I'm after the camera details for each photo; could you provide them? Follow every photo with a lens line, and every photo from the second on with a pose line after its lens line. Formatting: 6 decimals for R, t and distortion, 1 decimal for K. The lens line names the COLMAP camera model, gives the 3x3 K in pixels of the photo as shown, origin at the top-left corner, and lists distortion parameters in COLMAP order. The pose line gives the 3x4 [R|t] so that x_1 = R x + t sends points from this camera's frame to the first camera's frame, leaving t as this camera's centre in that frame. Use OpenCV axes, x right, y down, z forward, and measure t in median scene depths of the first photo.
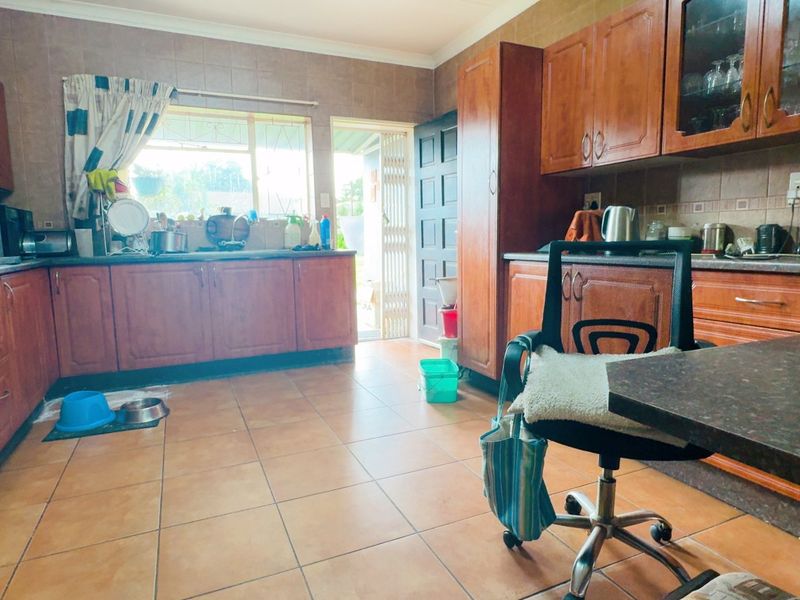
lens RADIAL K [[497.5, 0, 399.9], [0, 497.5, 299.0], [0, 0, 1]] dist [-0.002589, 0.005248]
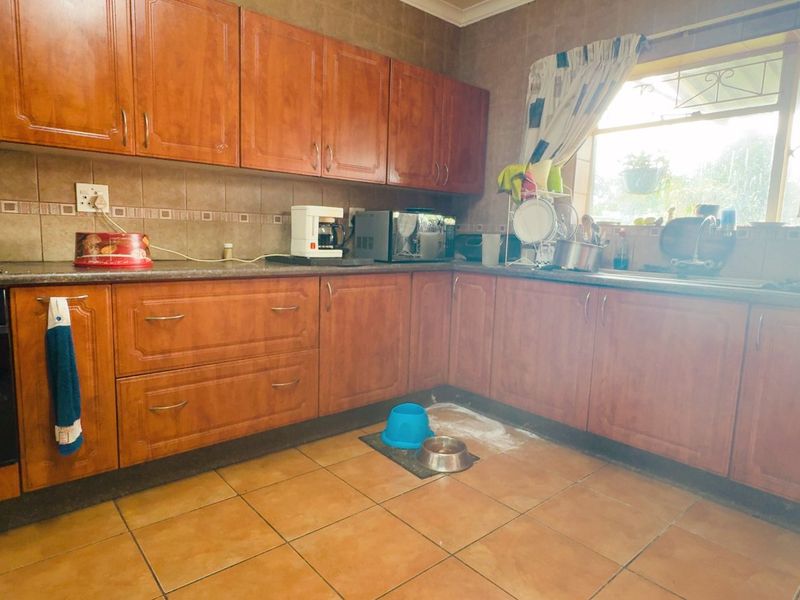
lens RADIAL K [[497.5, 0, 399.6], [0, 497.5, 299.3], [0, 0, 1]] dist [-0.002589, 0.005248]
pose [[0.286039, 0.152090, -0.946071, 0.176254], [-0.157132, 0.981403, 0.110262, -0.090810], [0.945247, 0.117119, 0.304618, 0.541721]]
